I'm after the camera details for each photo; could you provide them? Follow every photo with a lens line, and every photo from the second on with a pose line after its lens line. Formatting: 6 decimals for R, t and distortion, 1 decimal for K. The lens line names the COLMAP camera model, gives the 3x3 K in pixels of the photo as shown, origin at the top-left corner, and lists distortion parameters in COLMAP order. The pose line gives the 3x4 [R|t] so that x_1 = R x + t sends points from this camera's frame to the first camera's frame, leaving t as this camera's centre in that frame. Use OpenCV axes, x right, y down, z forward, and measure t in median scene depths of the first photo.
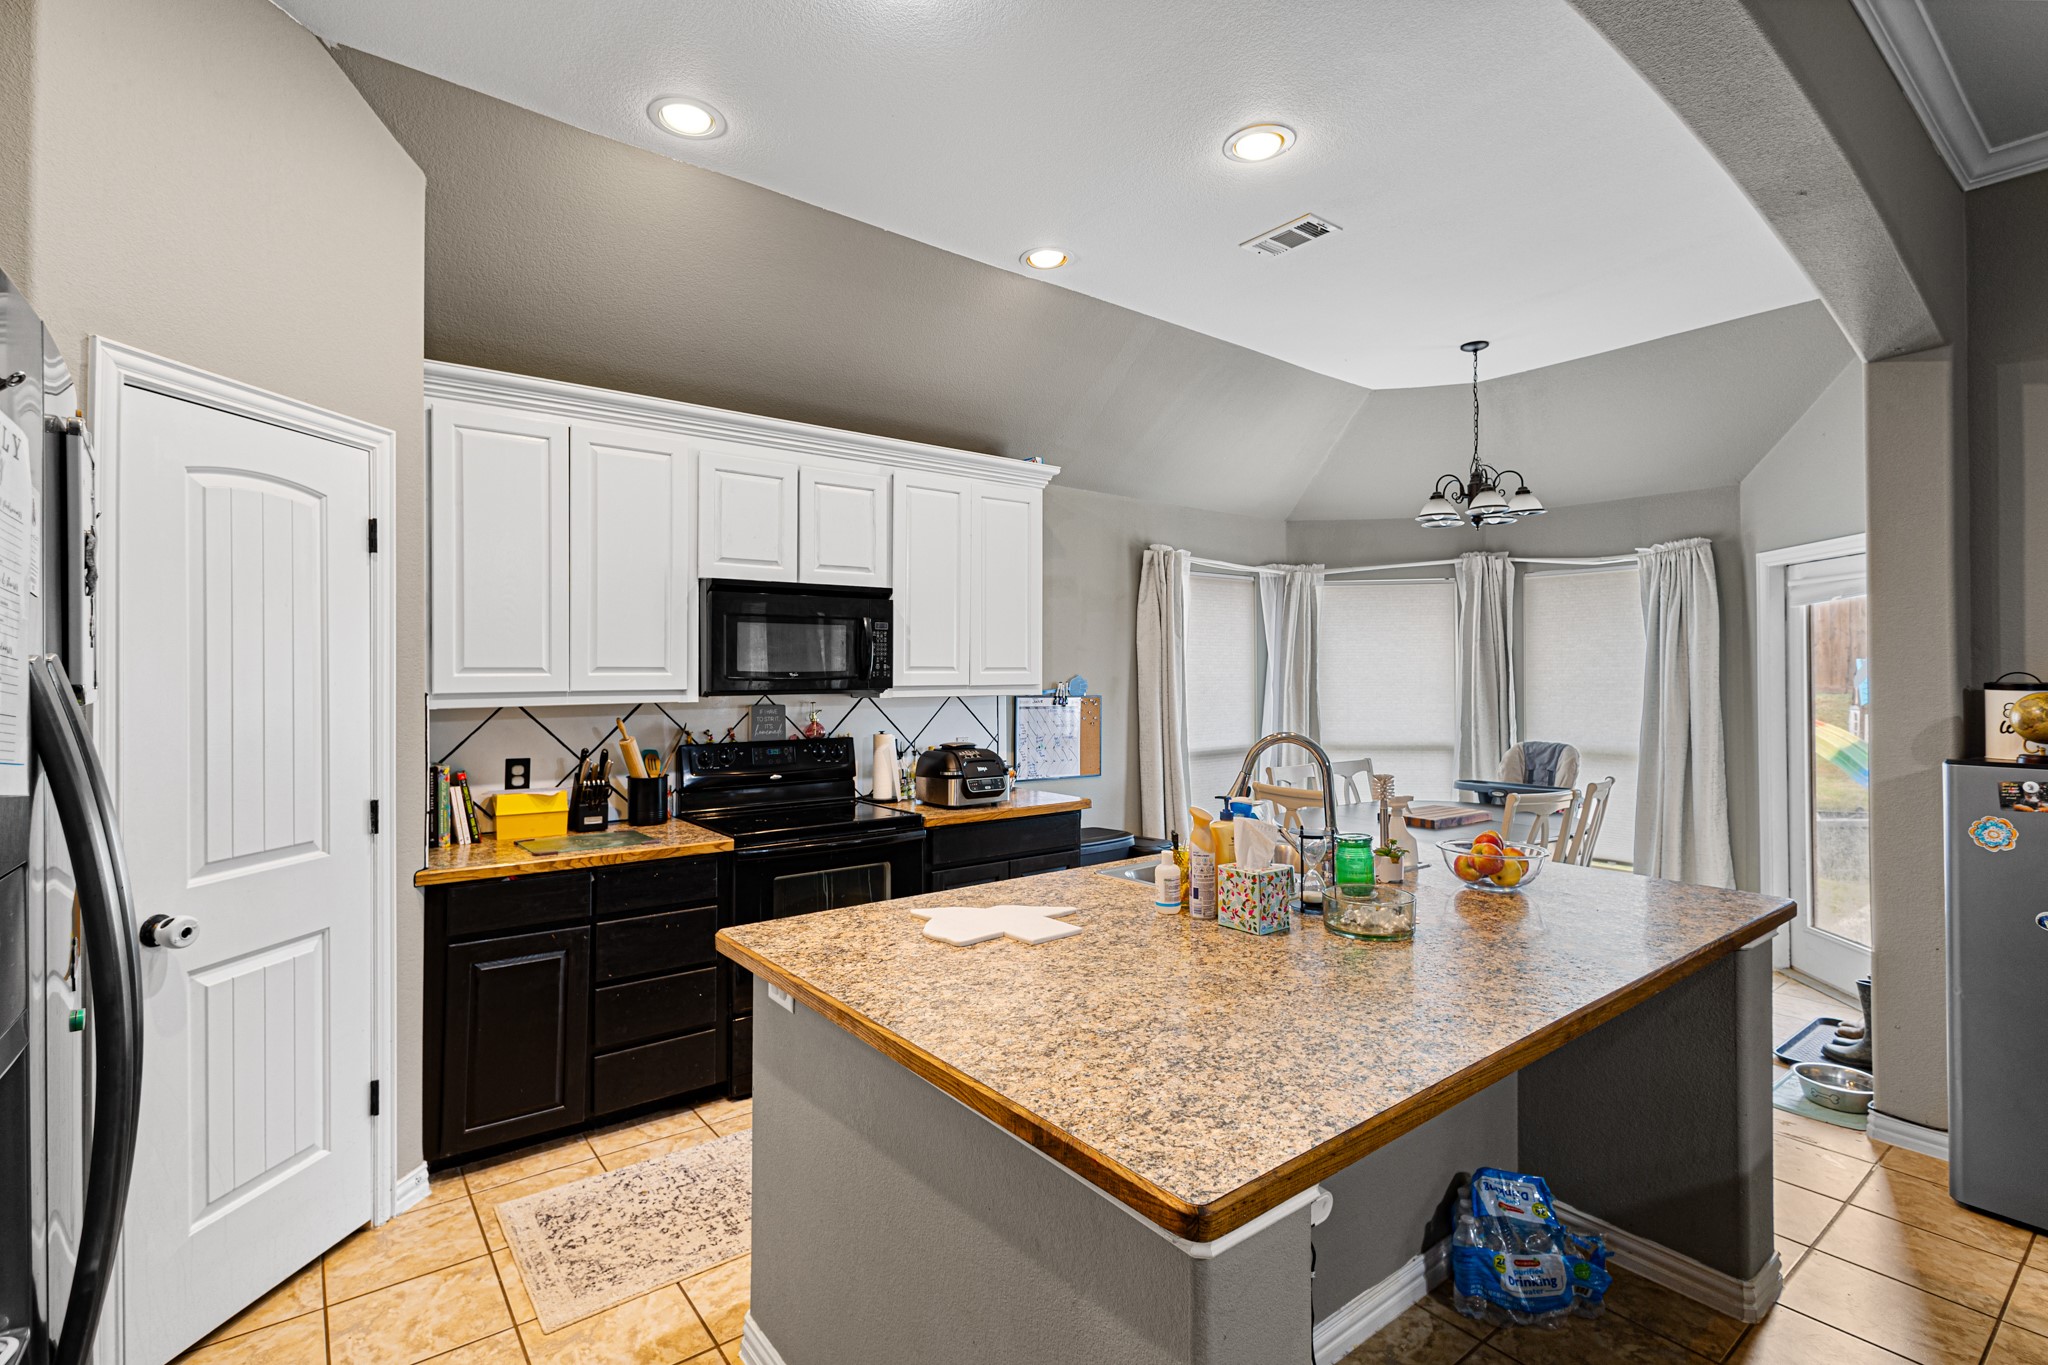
lens RADIAL K [[954.9, 0, 1016.7], [0, 954.9, 678.6], [0, 0, 1]] dist [0.011667, -0.001297]
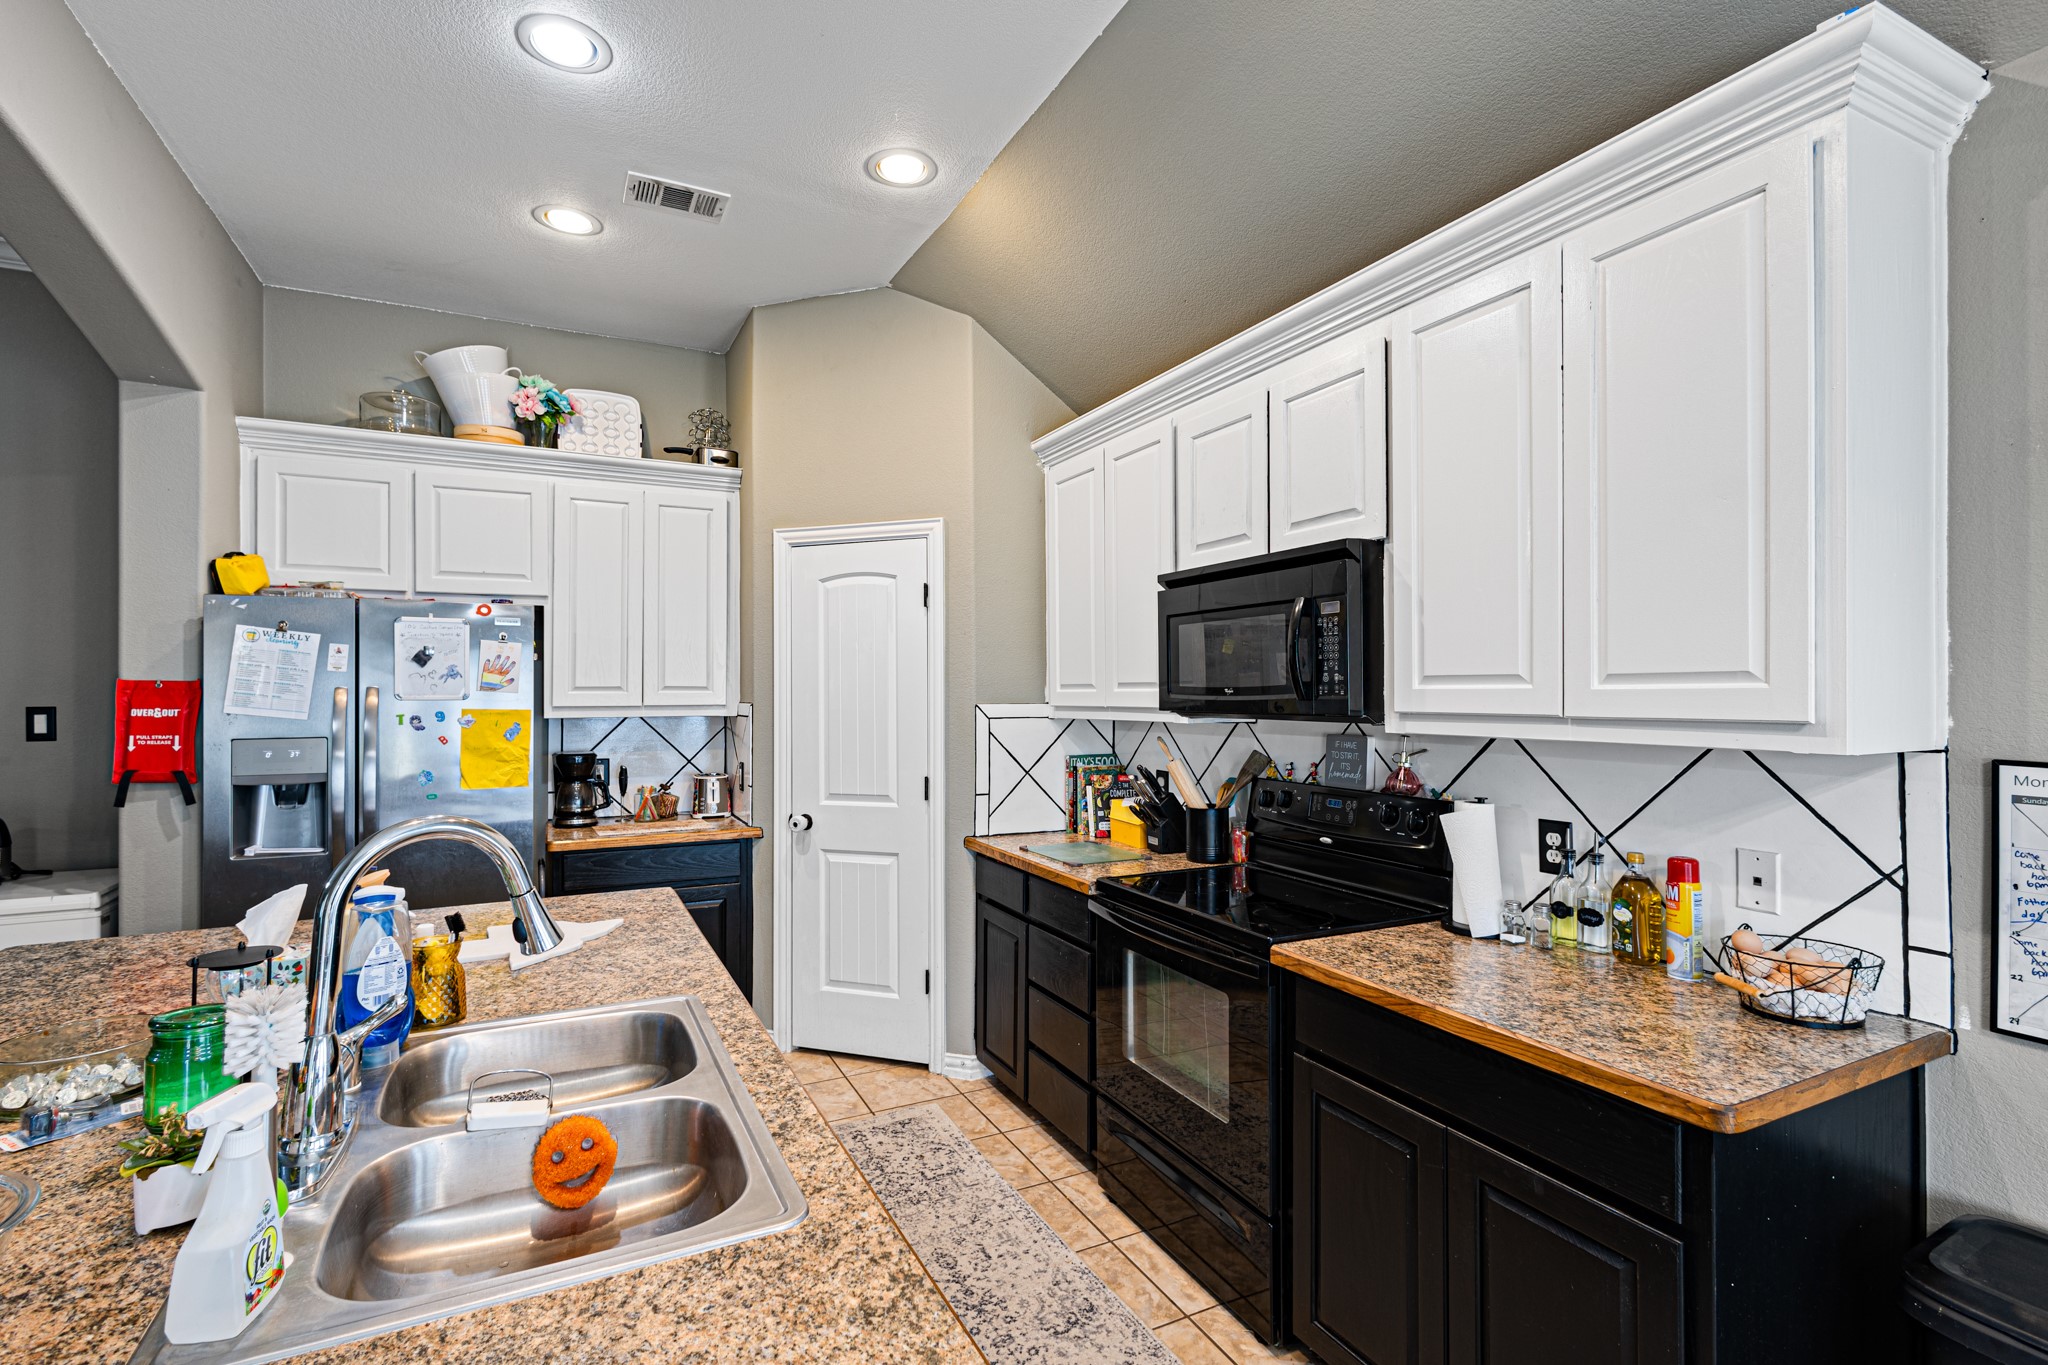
lens RADIAL K [[954.9, 0, 1015.5], [0, 954.9, 691.3], [0, 0, 1]] dist [0.011667, -0.001297]
pose [[-0.207902, -0.000426, -0.978150, 0.590282], [-0.005620, 0.999984, 0.000759, -0.004272], [0.978134, 0.005655, -0.207901, 1.177460]]
